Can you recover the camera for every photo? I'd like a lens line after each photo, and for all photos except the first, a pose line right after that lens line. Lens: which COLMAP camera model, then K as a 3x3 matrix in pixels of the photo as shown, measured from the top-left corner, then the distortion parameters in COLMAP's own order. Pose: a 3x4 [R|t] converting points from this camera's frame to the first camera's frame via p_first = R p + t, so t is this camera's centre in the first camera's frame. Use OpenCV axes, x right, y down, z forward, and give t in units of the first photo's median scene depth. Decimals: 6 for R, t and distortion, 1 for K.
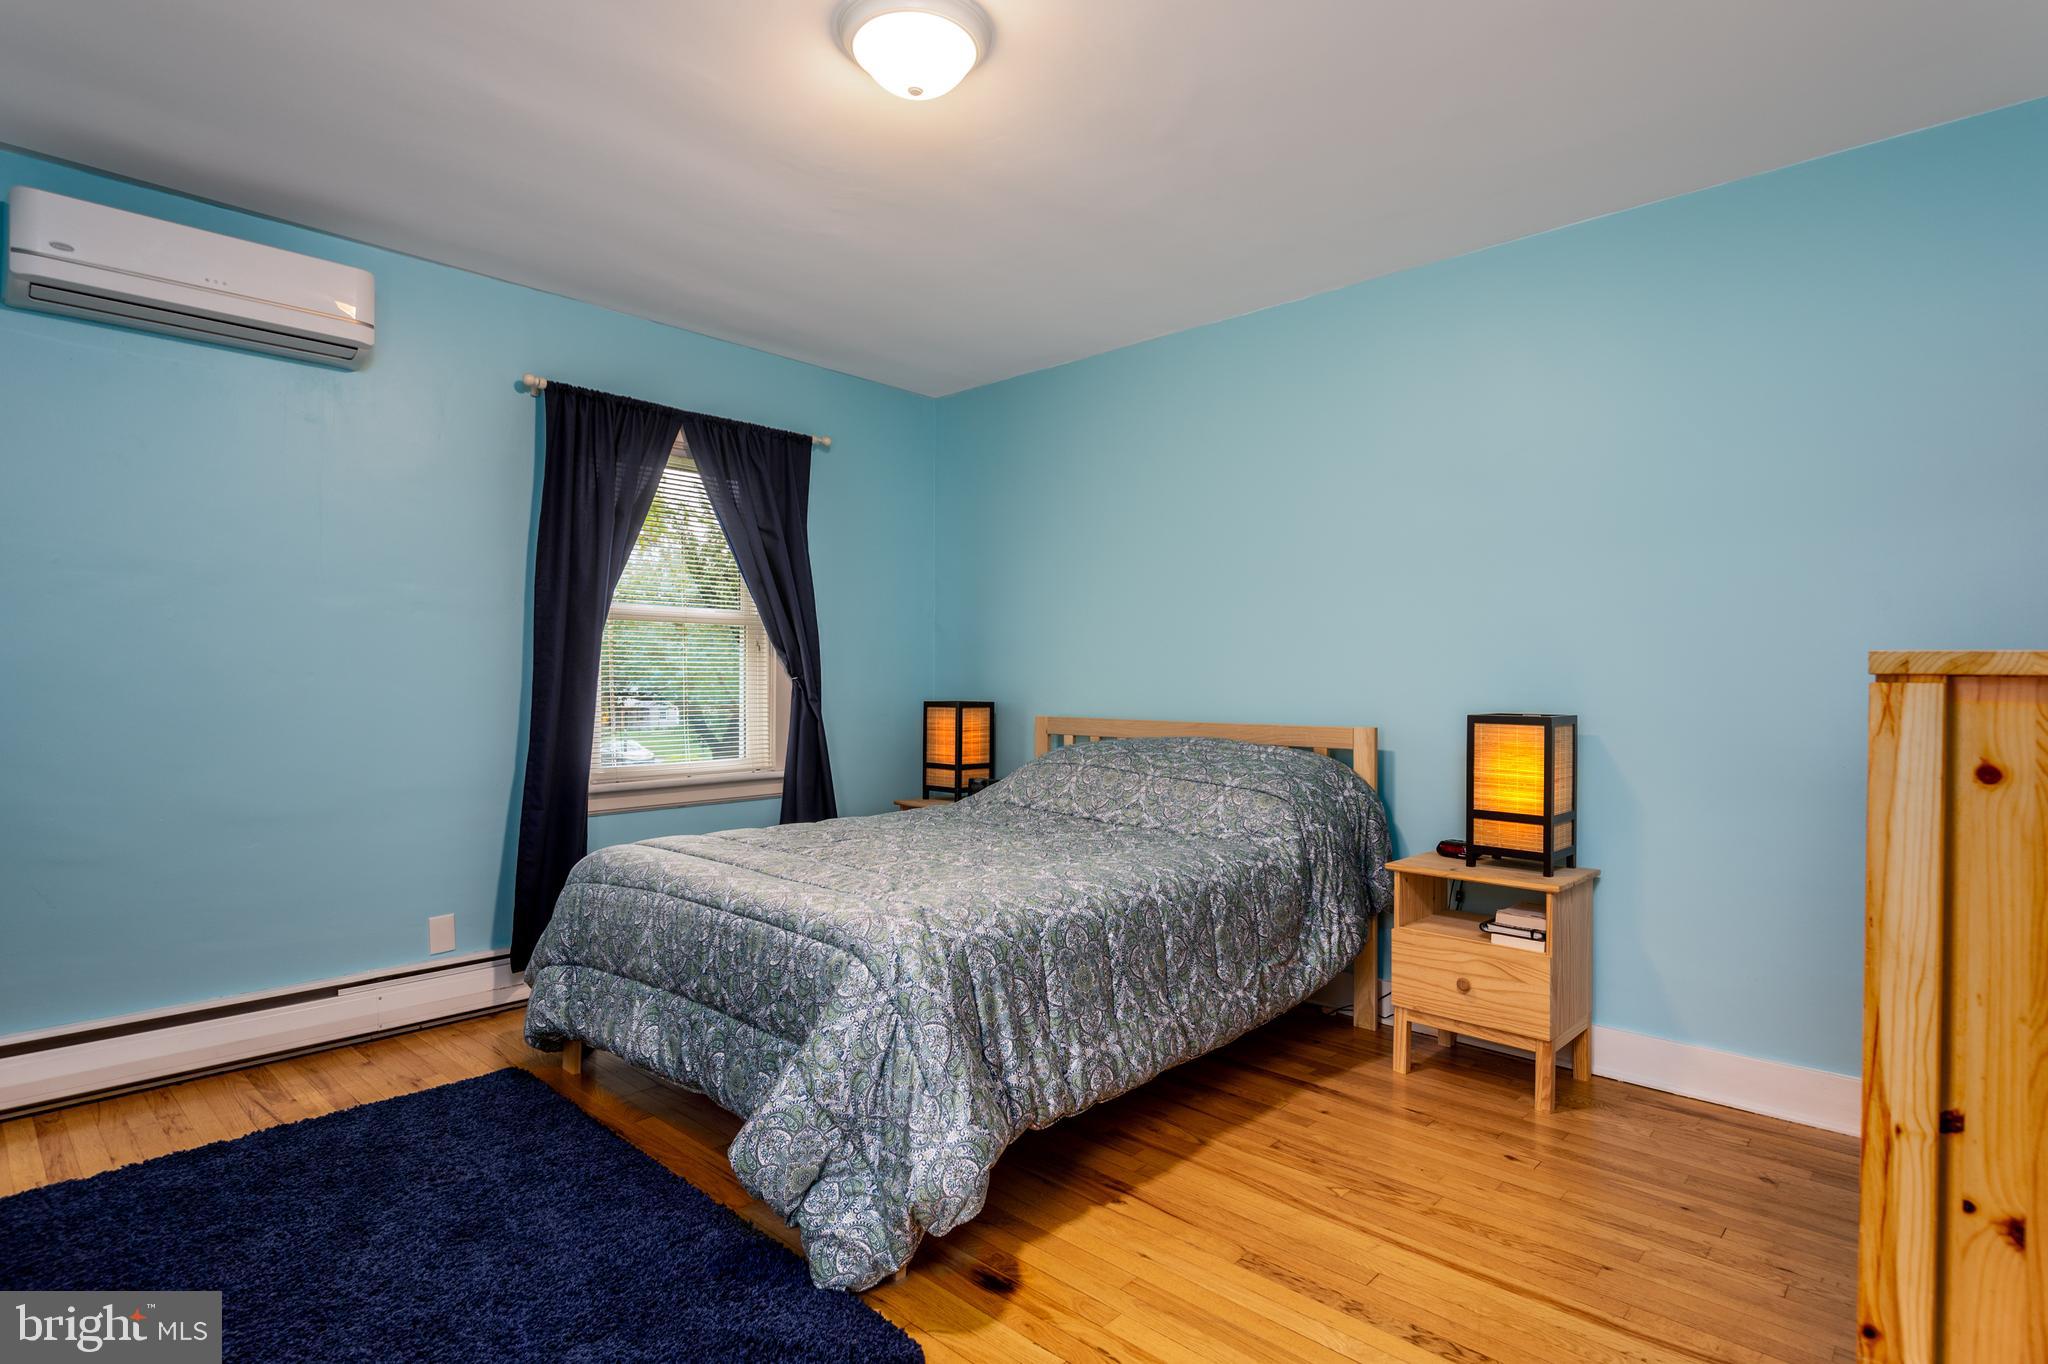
lens RADIAL K [[1040.2, 0, 1023.2], [0, 1040.2, 679.0], [0, 0, 1]] dist [-0.001844, 0.000049]
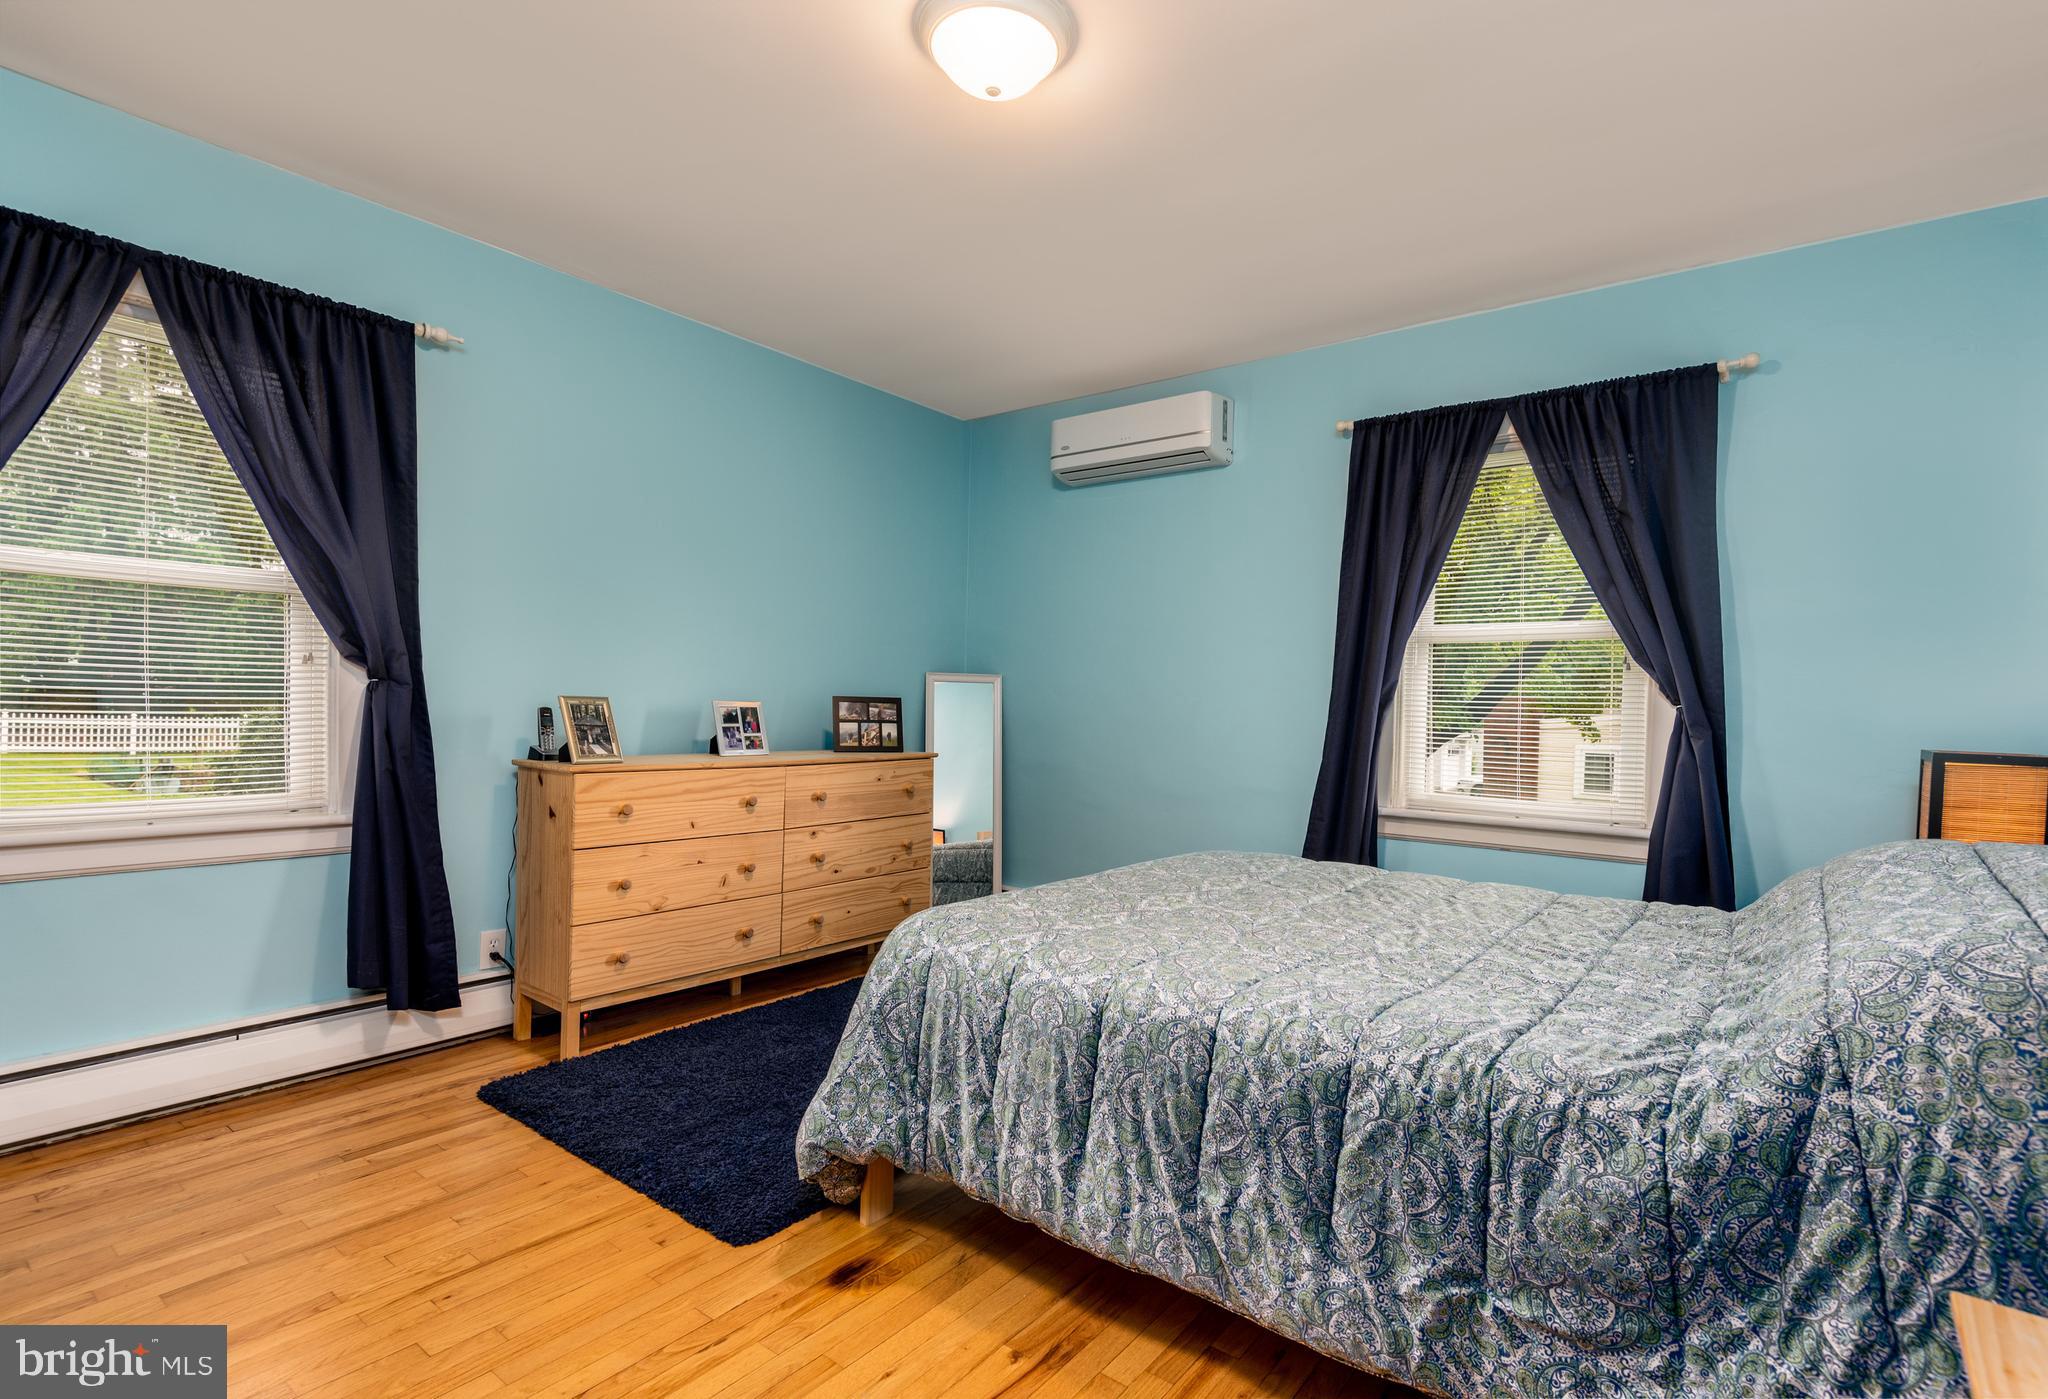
lens RADIAL K [[984.2, 0, 1023.0], [0, 984.2, 700.9], [0, 0, 1]] dist [0.004783, 0.000128]
pose [[0.092155, 0.001729, -0.995743, 0.512667], [-0.019069, 0.999818, -0.000029, 0.005236], [0.995562, 0.018990, 0.092171, 0.574125]]
